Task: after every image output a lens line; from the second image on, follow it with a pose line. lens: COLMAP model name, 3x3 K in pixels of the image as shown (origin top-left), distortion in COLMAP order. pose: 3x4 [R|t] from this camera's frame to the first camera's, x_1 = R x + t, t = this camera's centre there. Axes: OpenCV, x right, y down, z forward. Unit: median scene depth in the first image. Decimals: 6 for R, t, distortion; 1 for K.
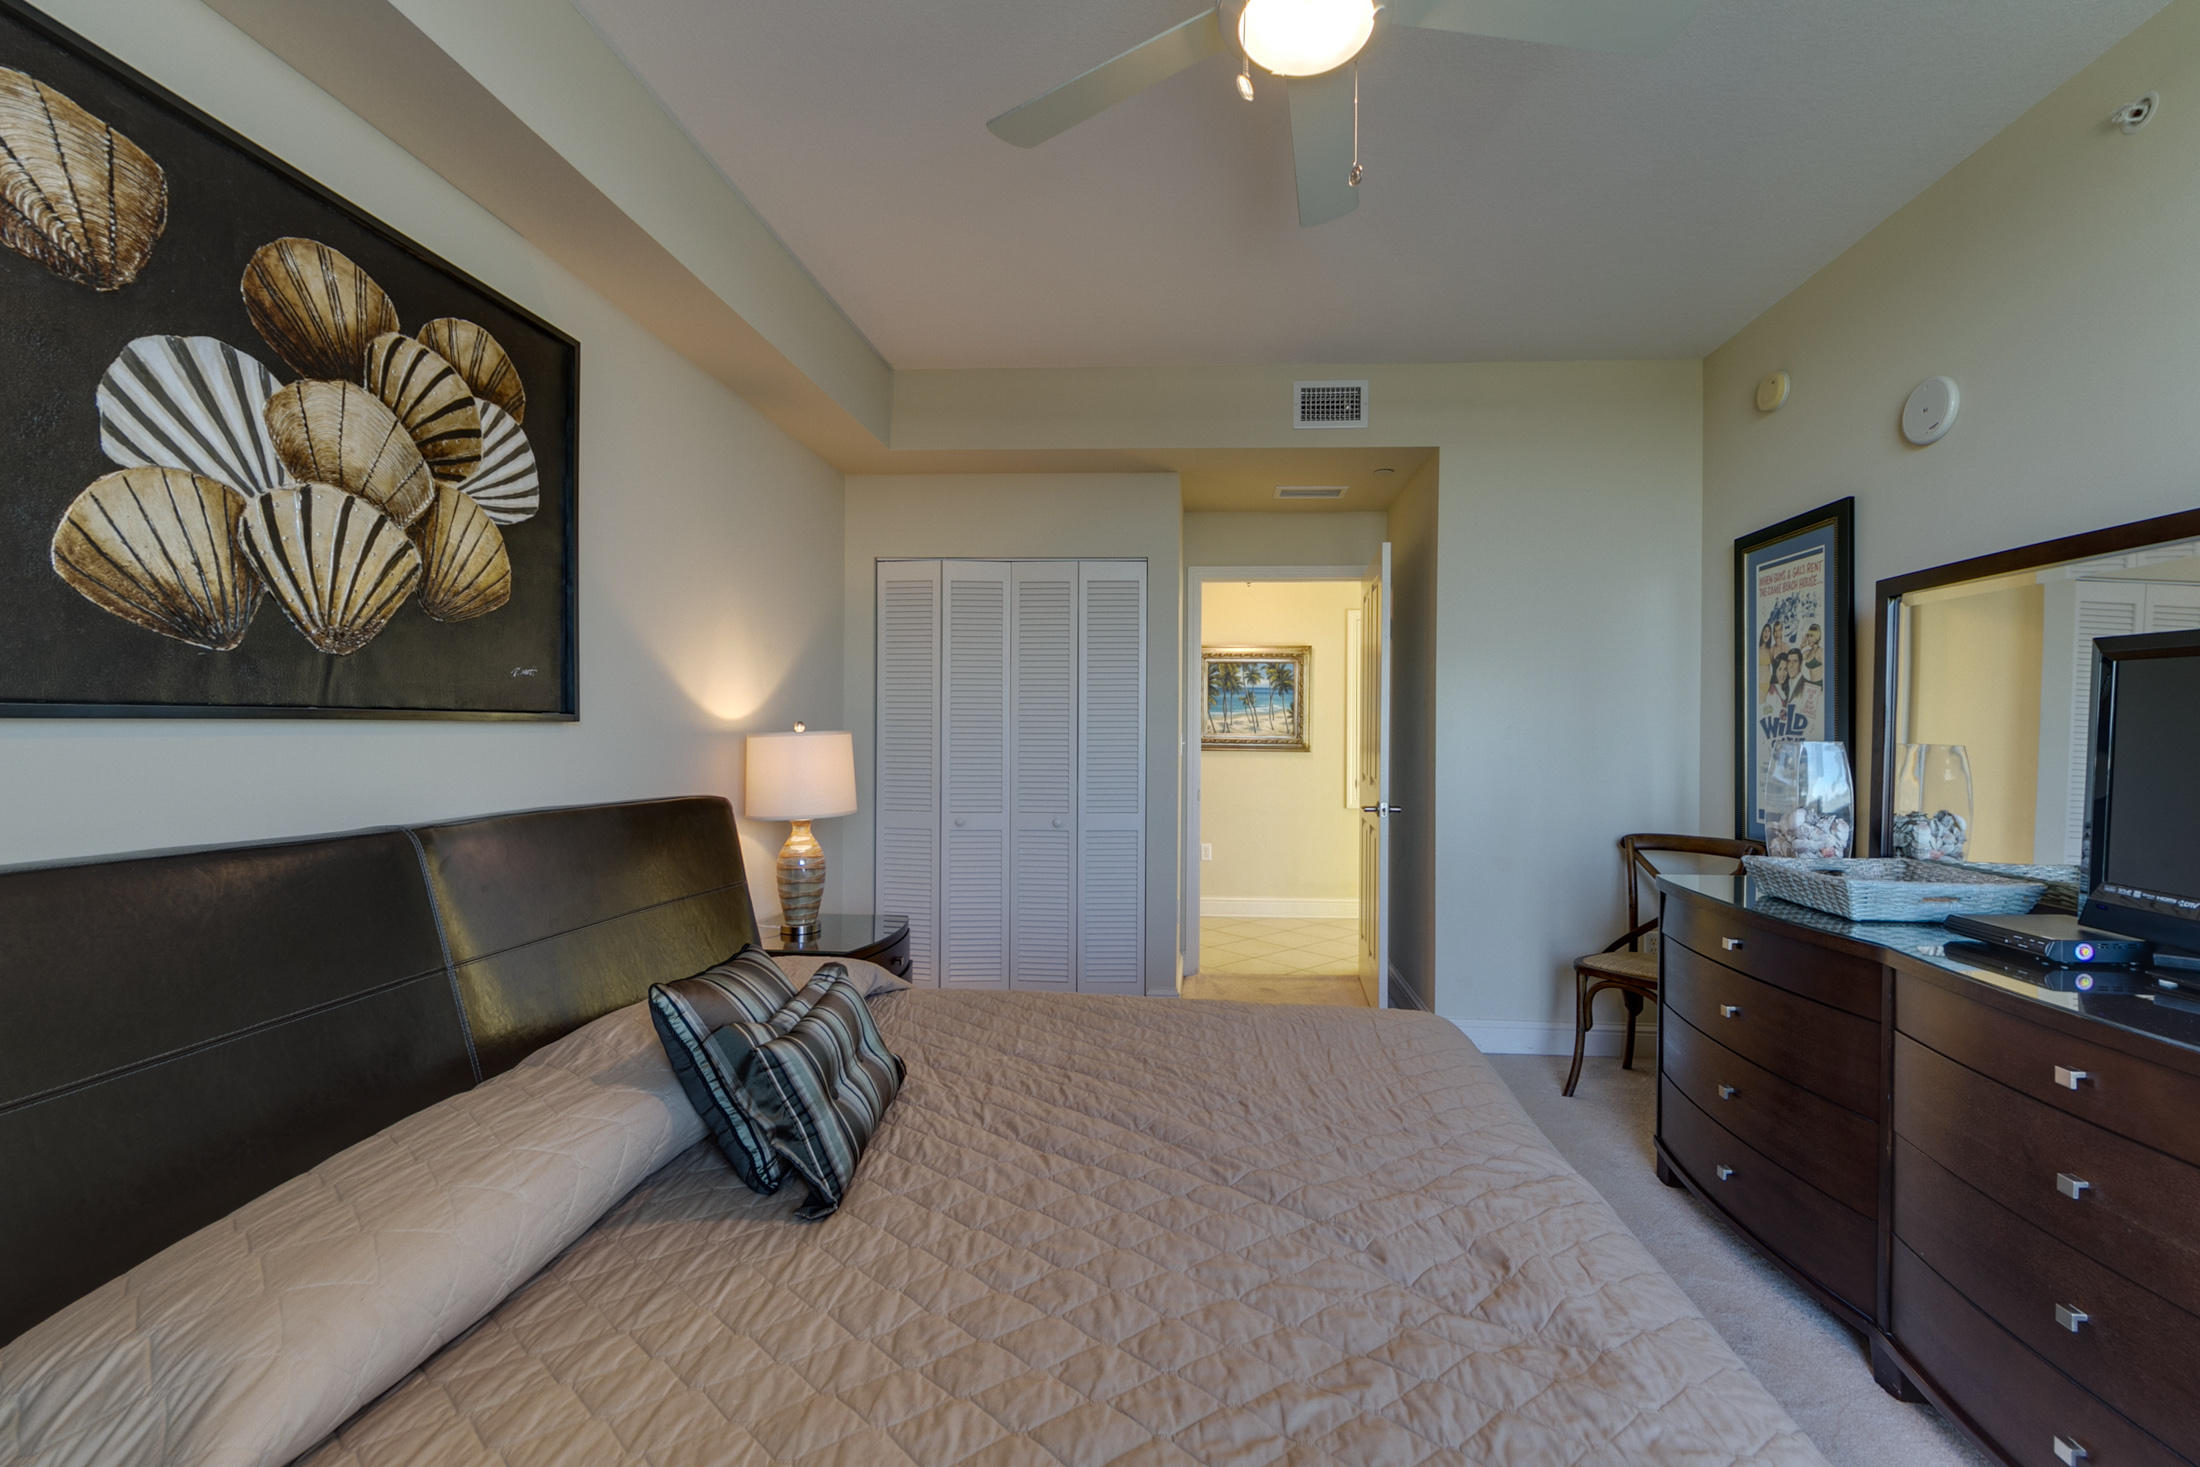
lens RADIAL K [[744.4, 0, 1100.0], [0, 744.4, 733.5], [0, 0, 1]] dist [0.000141, -0.000015]
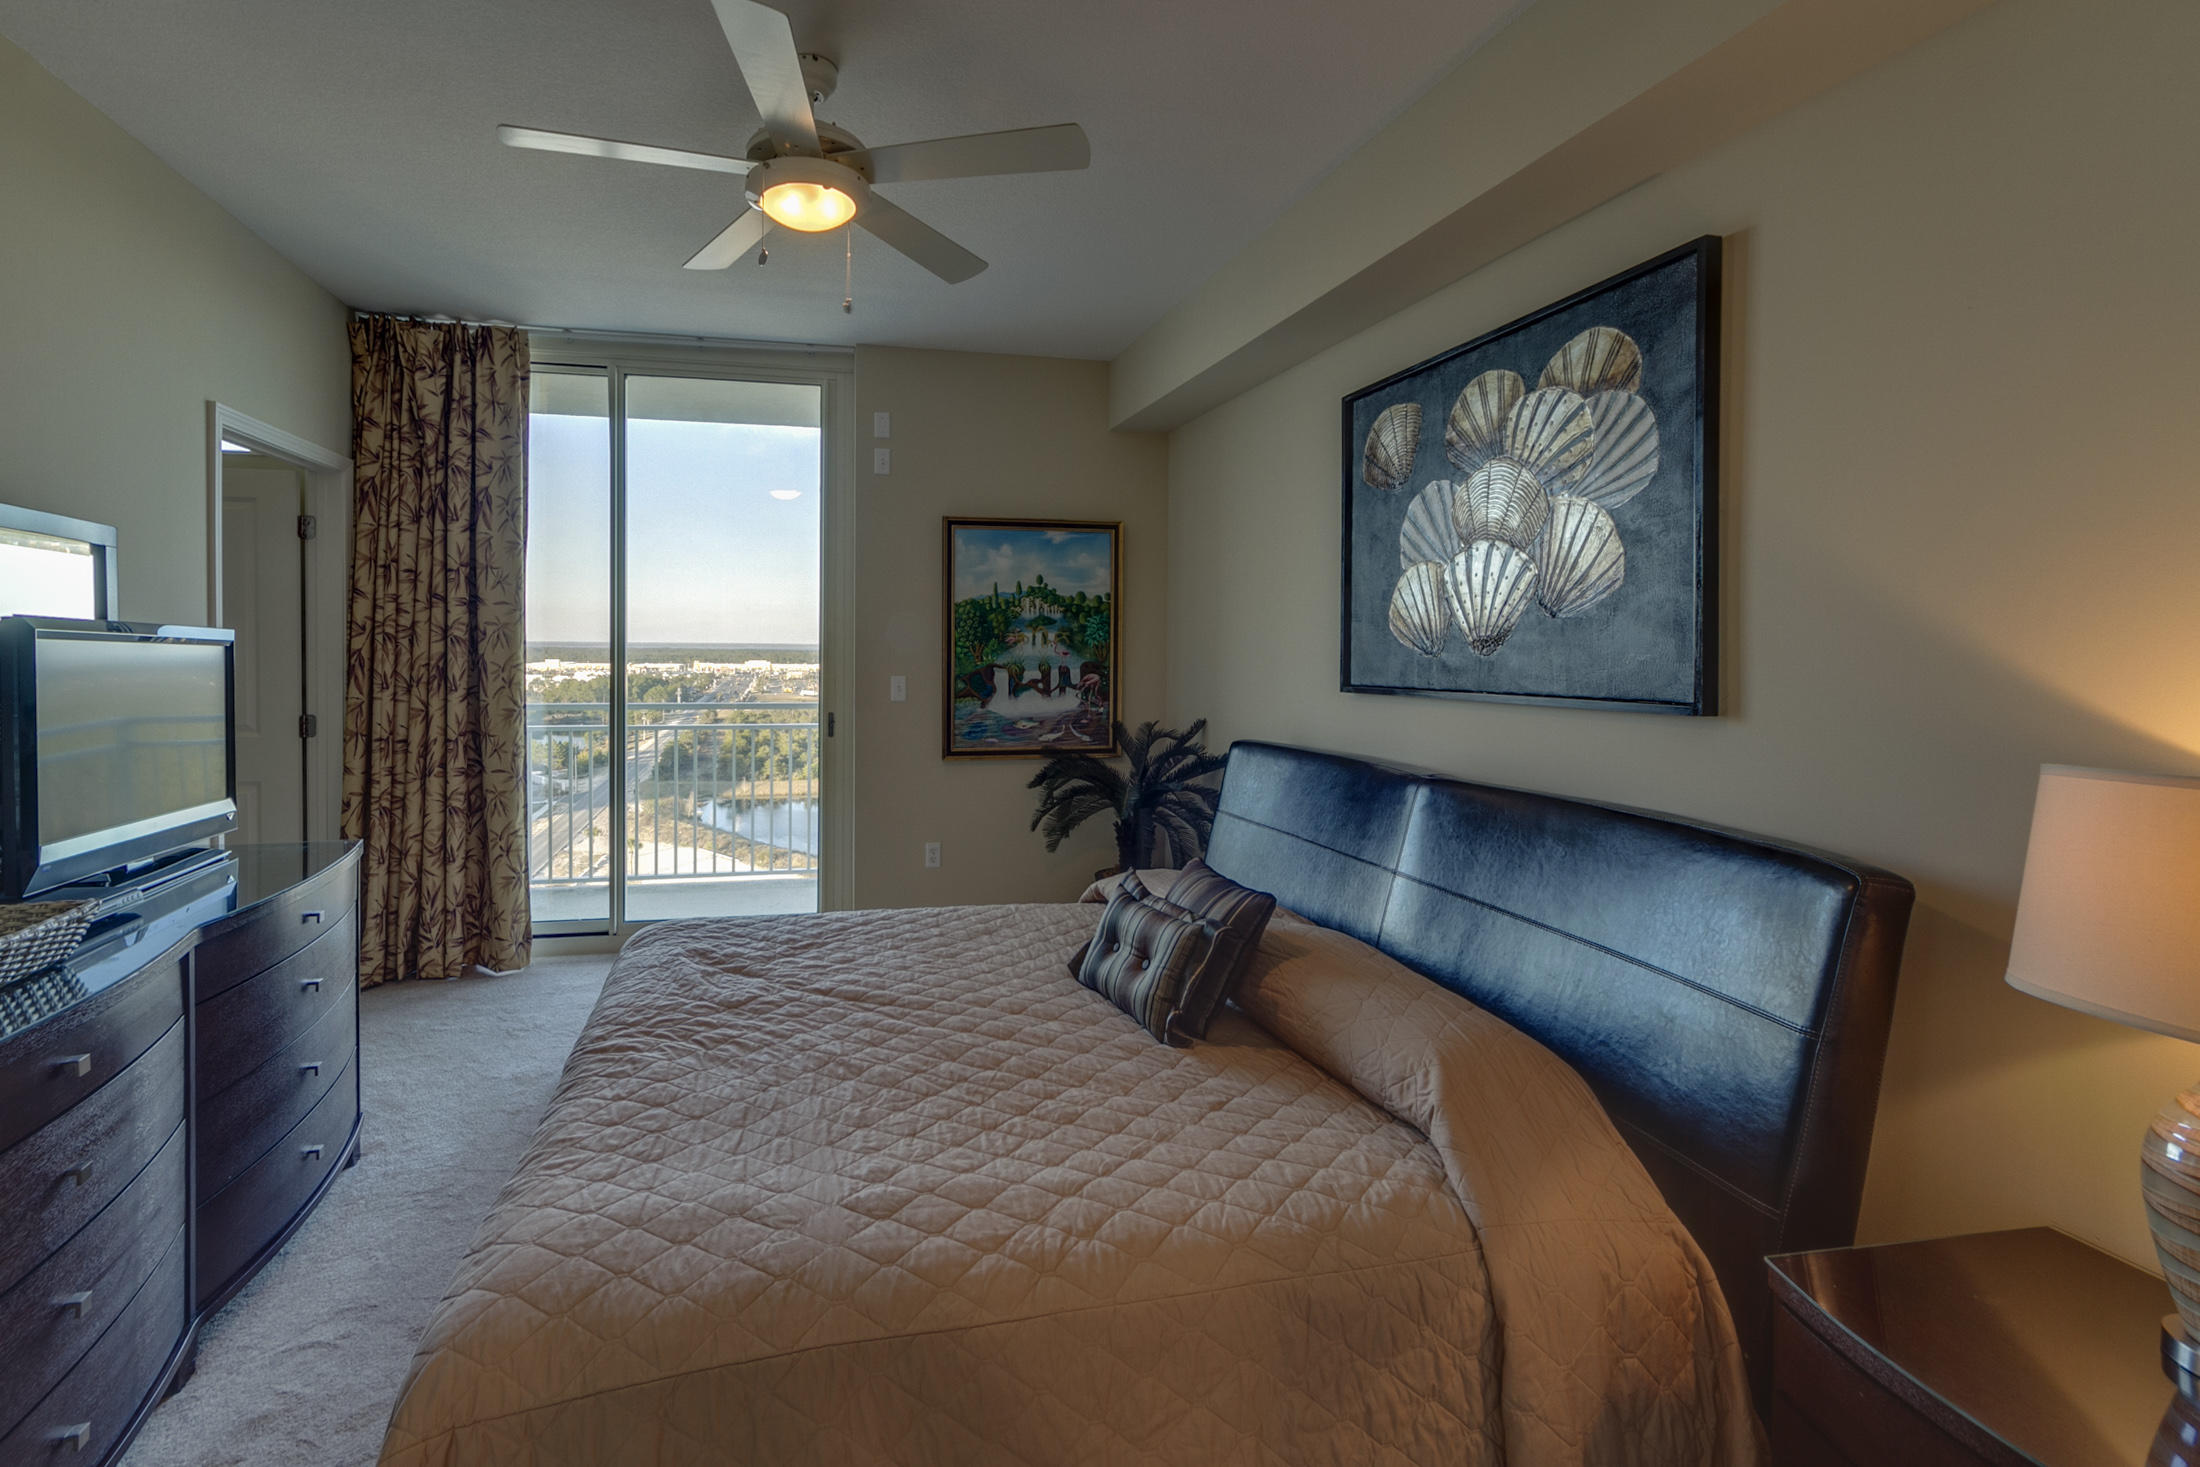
lens RADIAL K [[1213.7, 0, 1099.0], [0, 1213.7, 749.0], [0, 0, 1]] dist [0.002014, -0.000014]
pose [[0.448951, 0.014337, -0.893442, 0.537085], [-0.017233, 0.999824, 0.007384, 0.049324], [0.893390, 0.012081, 0.449119, -0.517367]]
